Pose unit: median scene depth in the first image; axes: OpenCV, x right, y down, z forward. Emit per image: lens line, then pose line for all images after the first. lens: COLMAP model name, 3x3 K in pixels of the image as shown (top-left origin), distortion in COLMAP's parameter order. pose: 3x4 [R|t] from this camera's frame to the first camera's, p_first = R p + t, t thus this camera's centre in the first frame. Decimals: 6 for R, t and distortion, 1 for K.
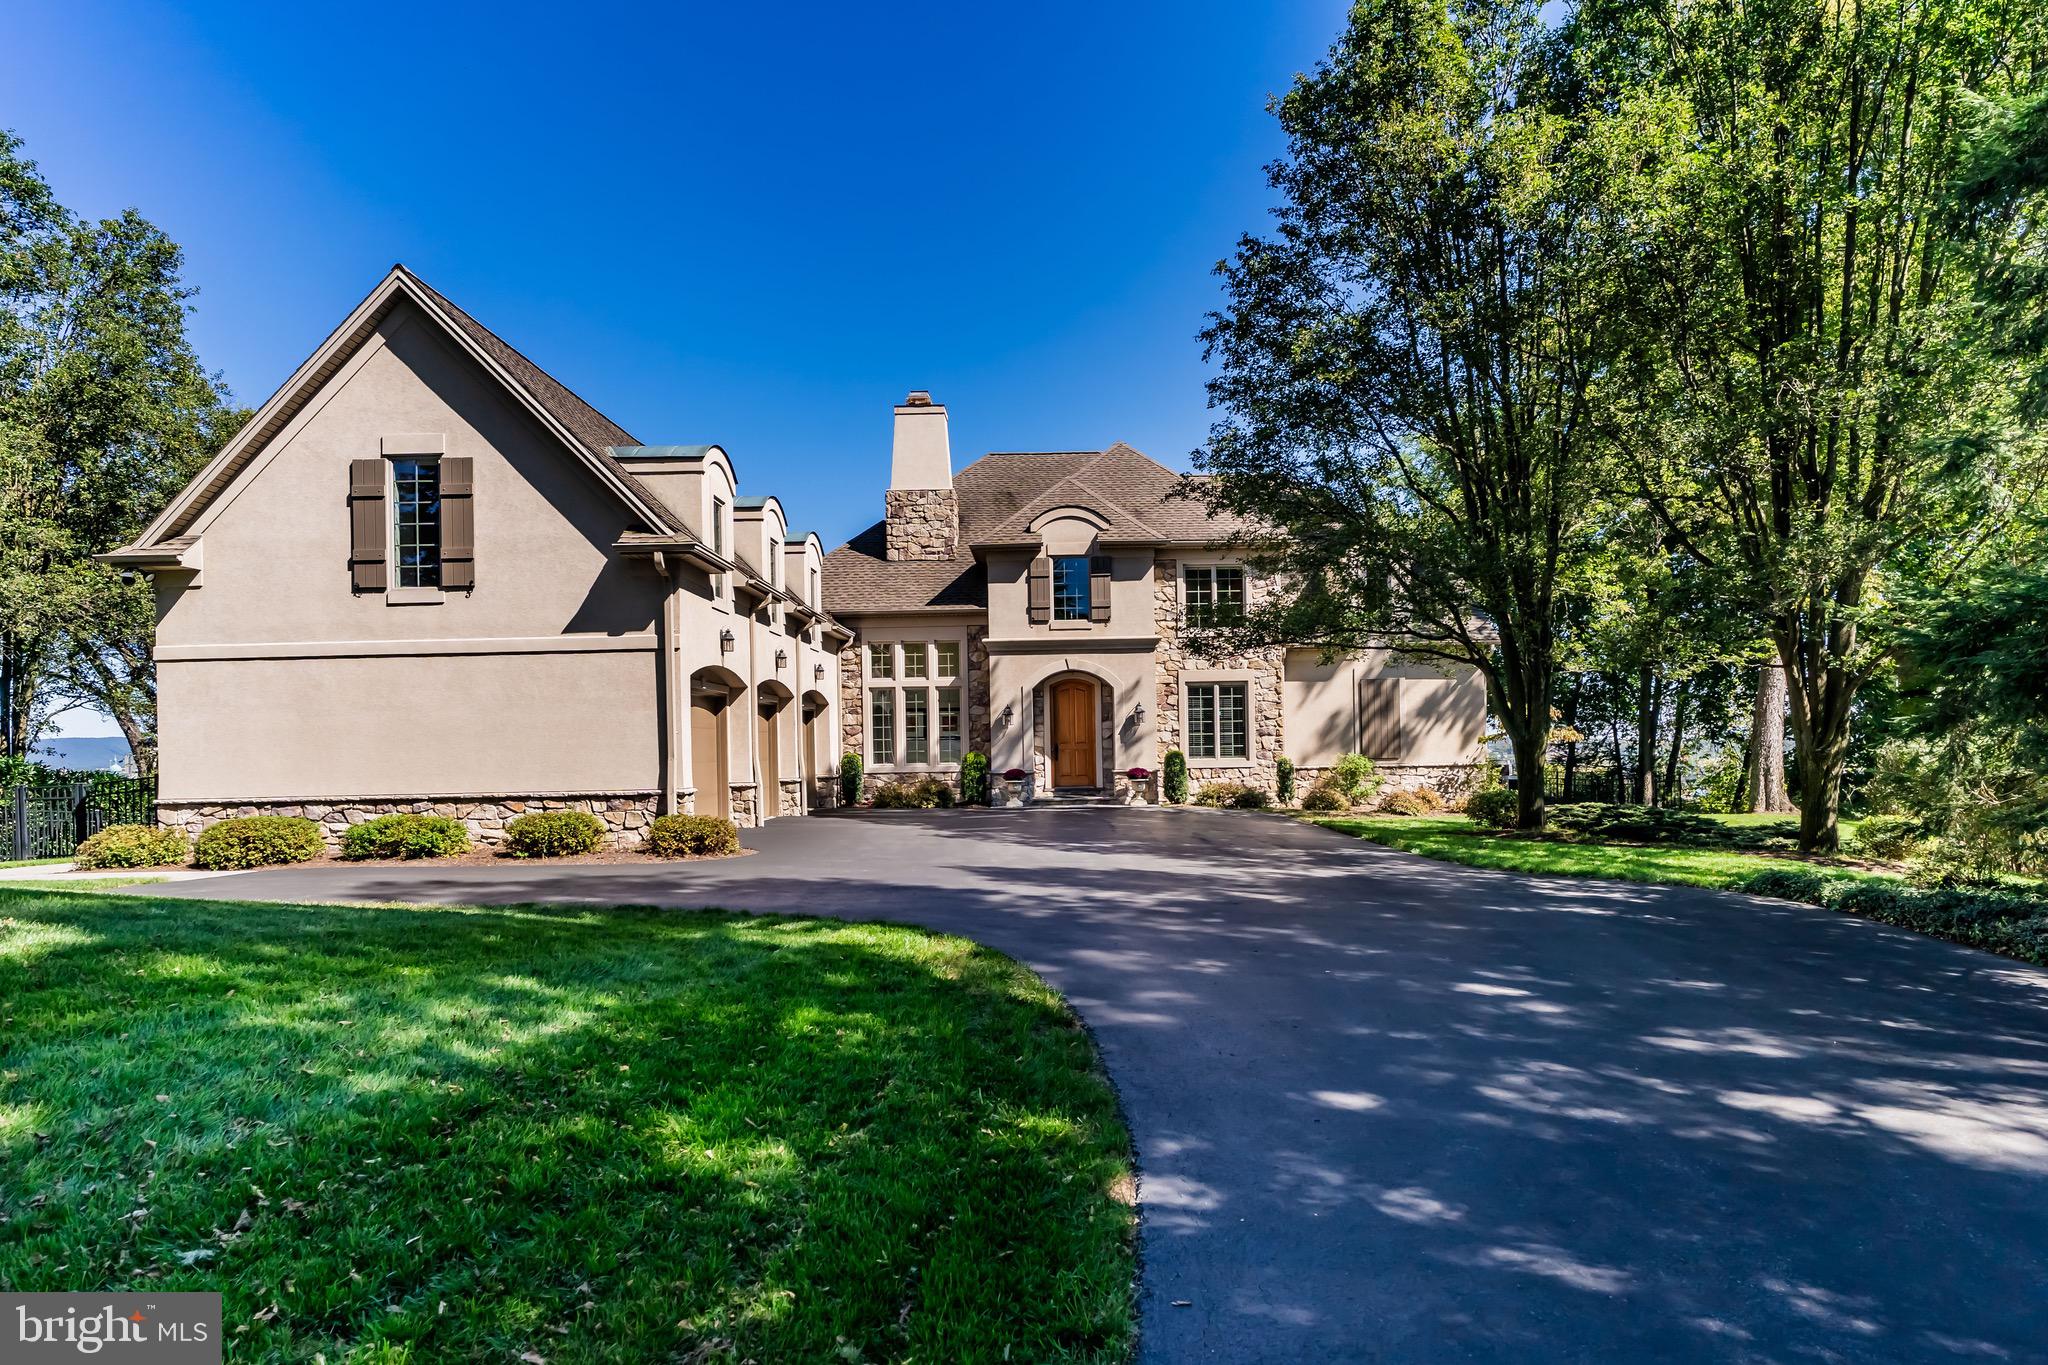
lens RADIAL K [[1149.9, 0, 1062.5], [0, 1149.9, 736.3], [0, 0, 1]] dist [-0.000071, 0.000657]
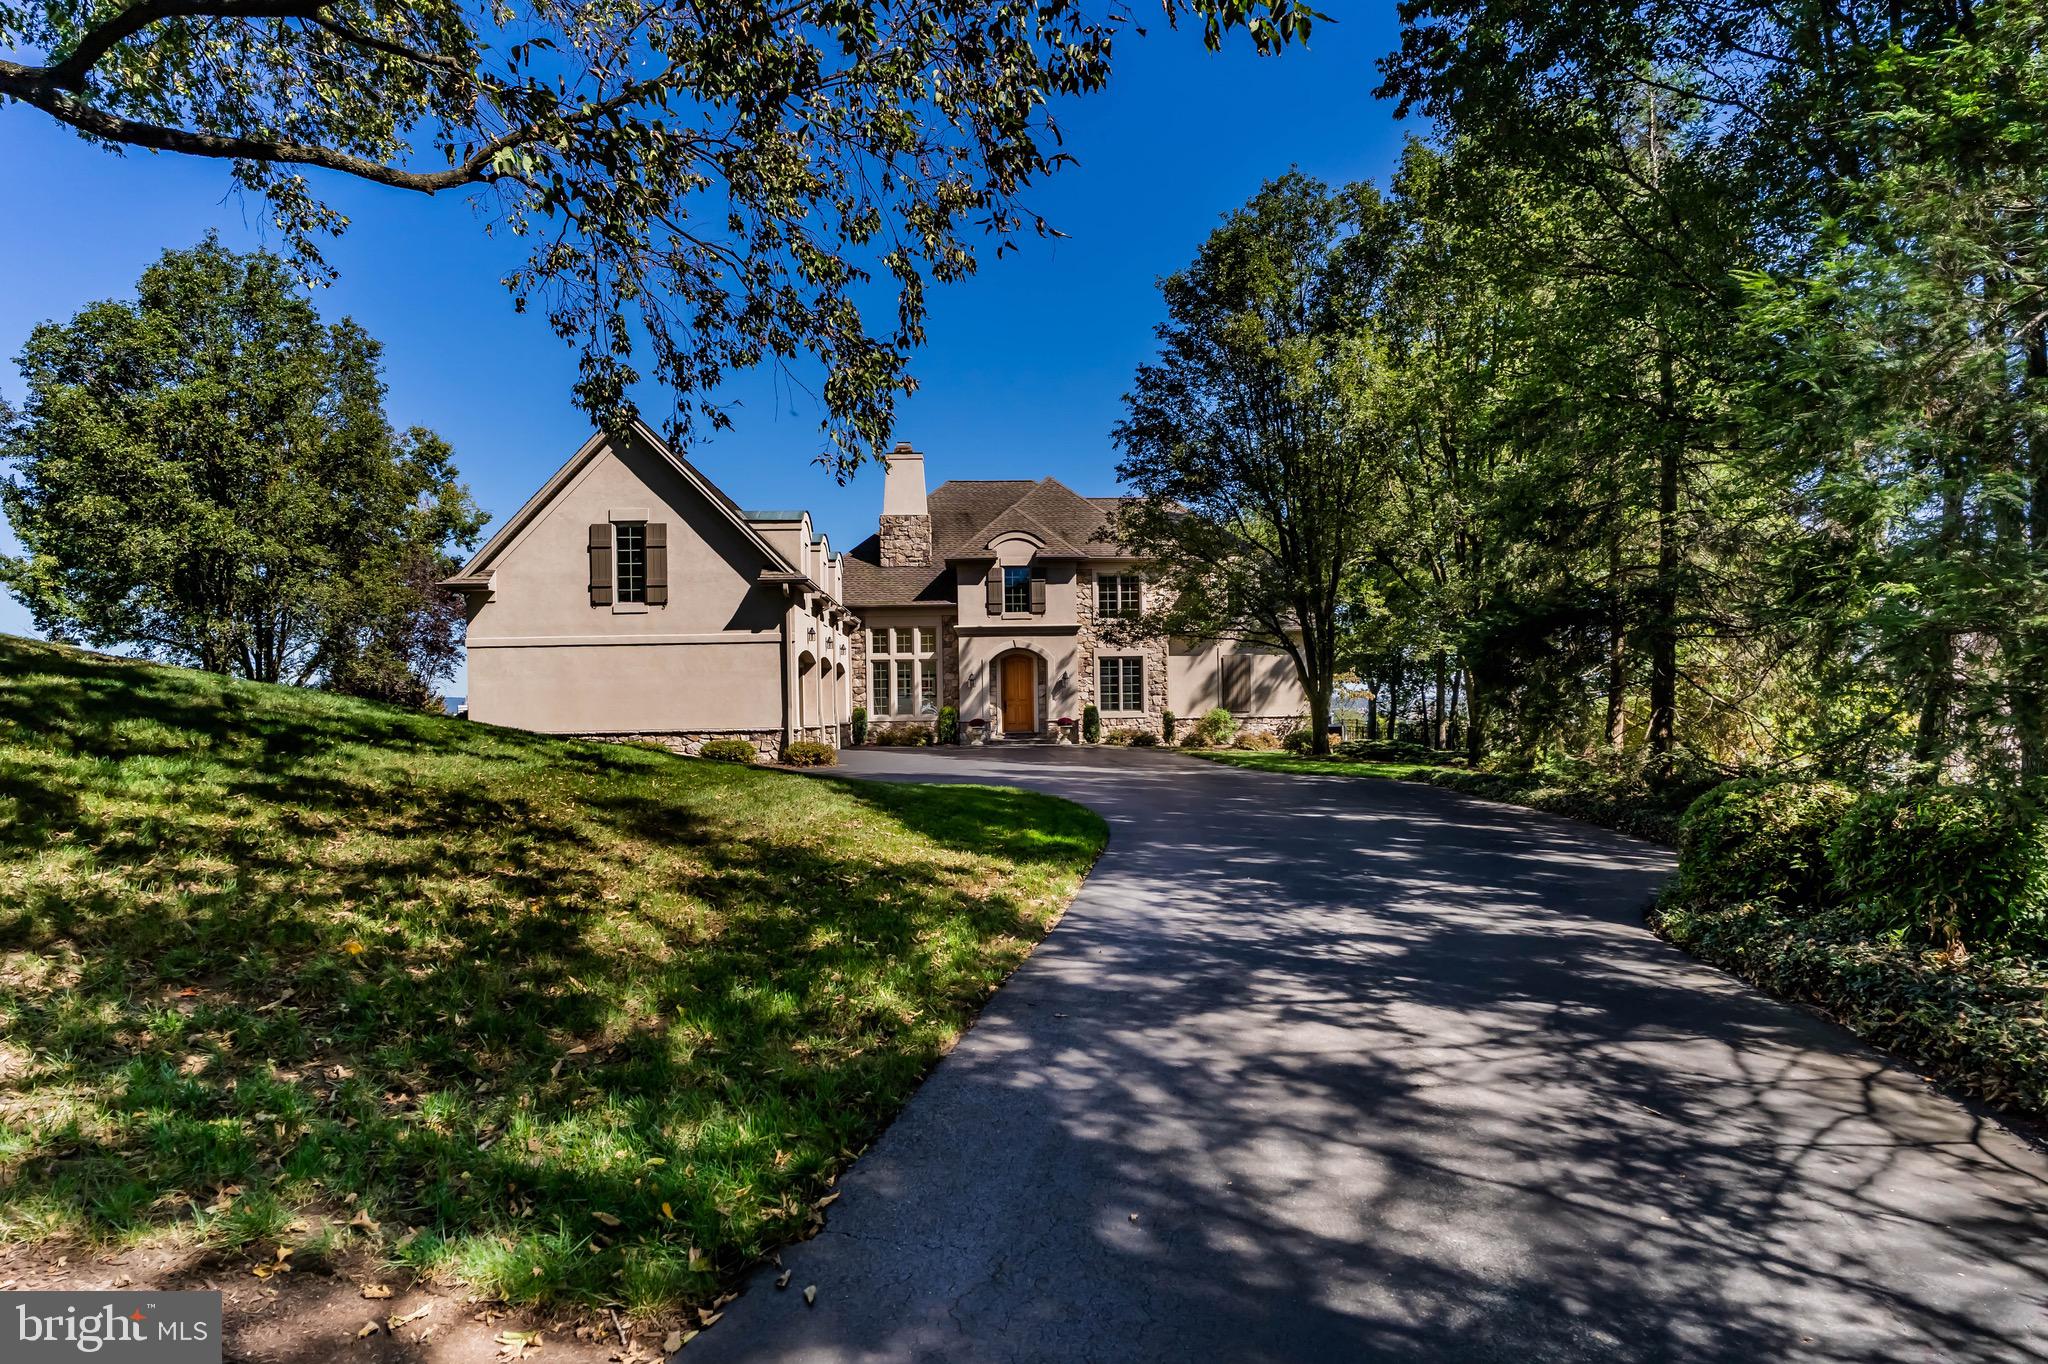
lens RADIAL K [[1084.0, 0, 1014.7], [0, 1084.0, 696.8], [0, 0, 1]] dist [0.000250, 0.000407]
pose [[0.999226, 0.002146, 0.039269, -0.047772], [-0.002233, 0.999995, 0.002172, -0.001038], [-0.039264, -0.002258, 0.999226, -0.322043]]
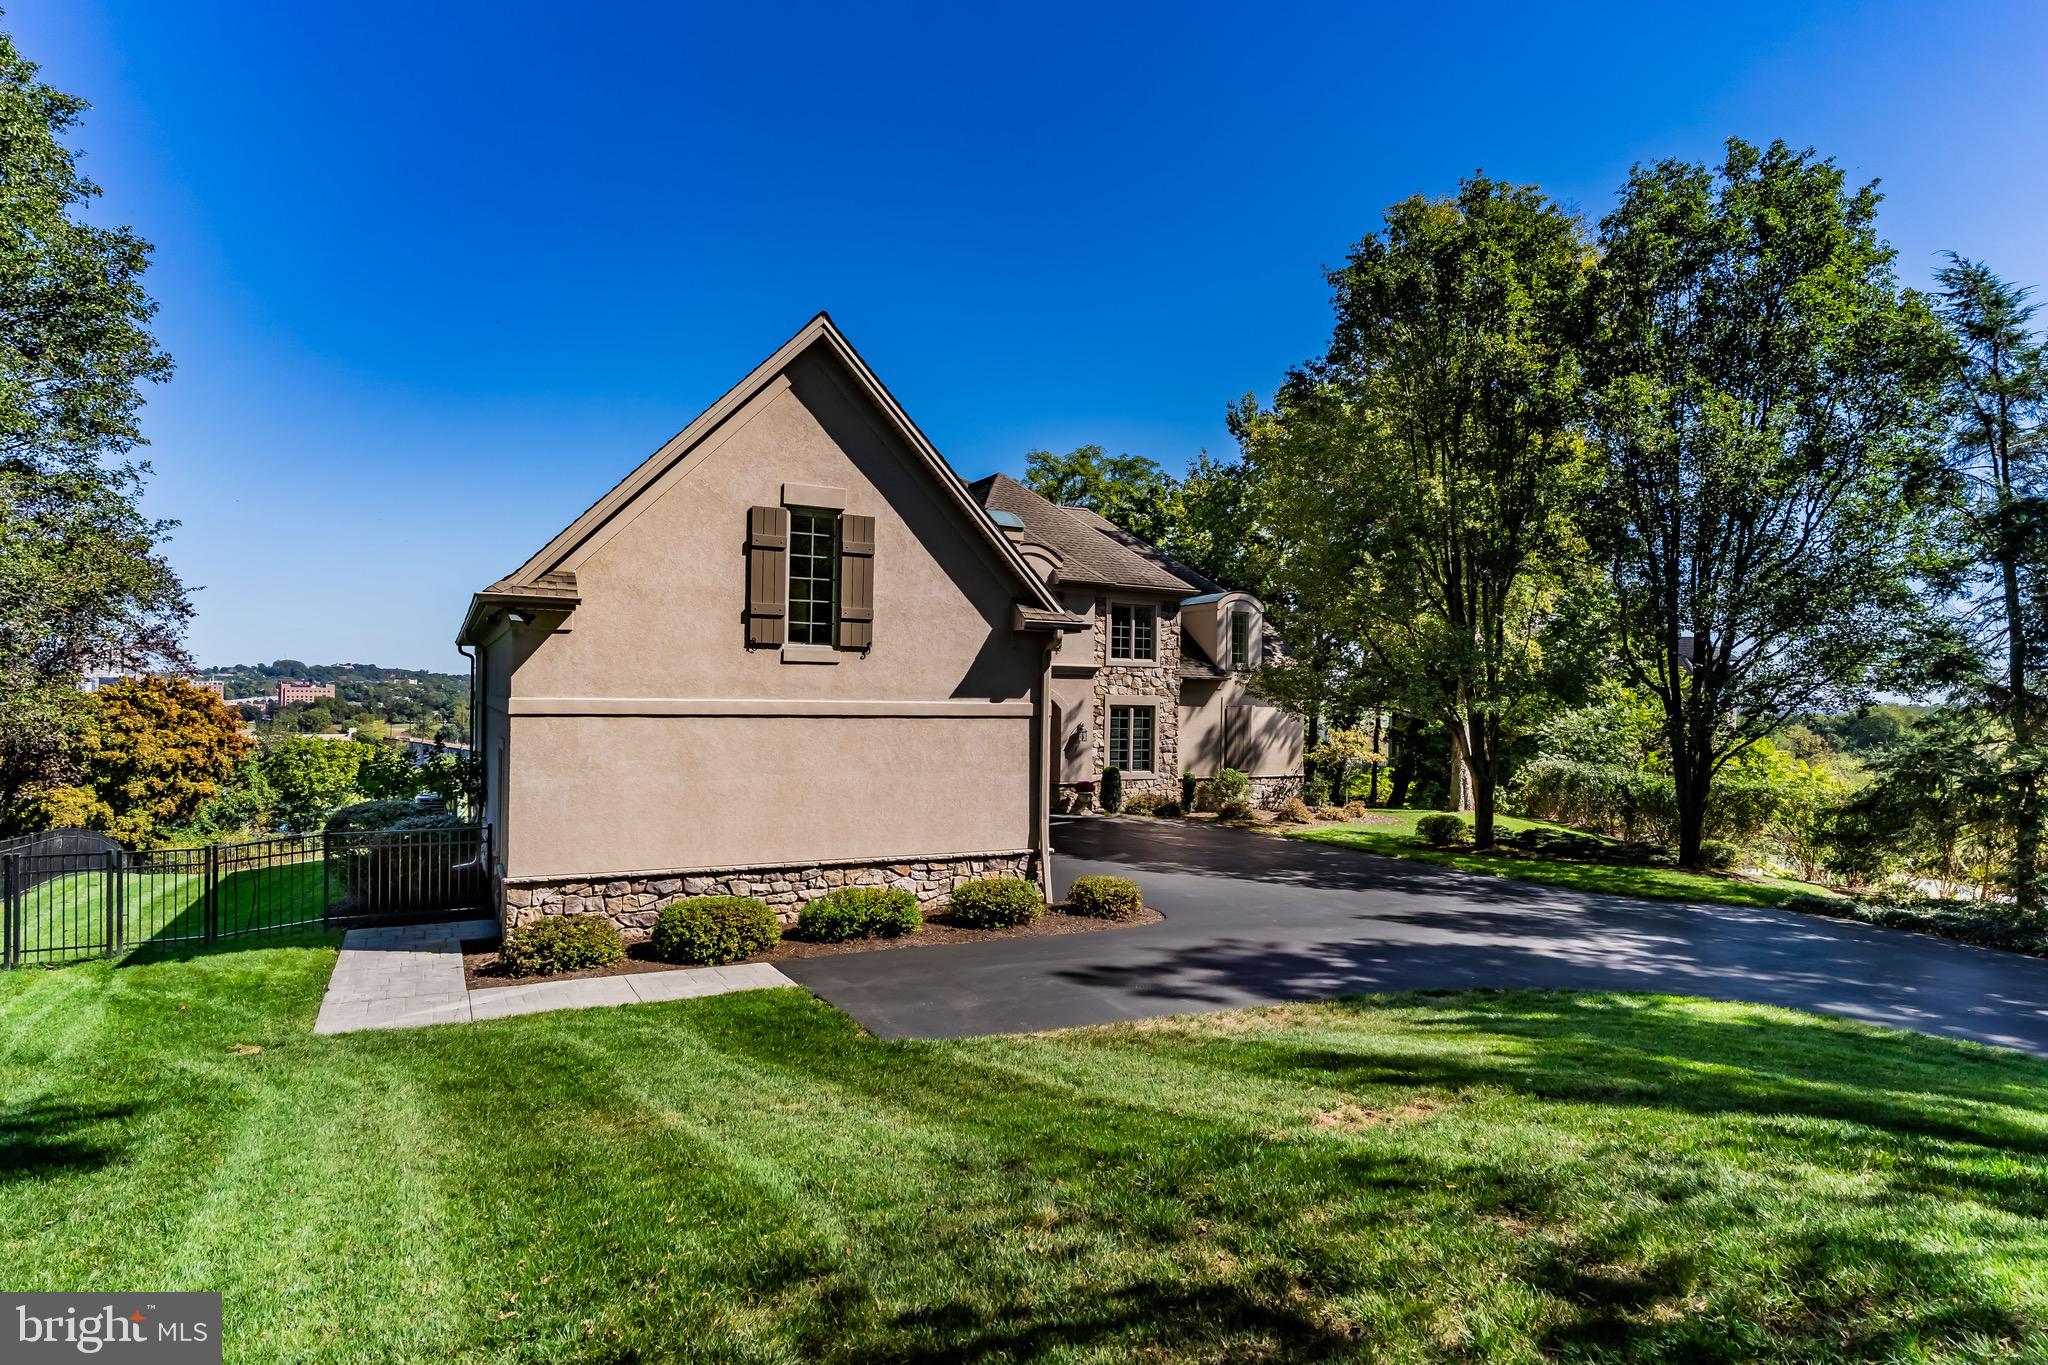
lens RADIAL K [[1103.6, 0, 1024.0], [0, 1103.6, 682.5], [0, 0, 1]] dist [0.017953, 0.000364]
pose [[0.890337, 0.039807, 0.453558, -0.482770], [-0.039750, 0.999163, -0.009663, -0.056835], [-0.453563, -0.009426, 0.891174, 0.057086]]
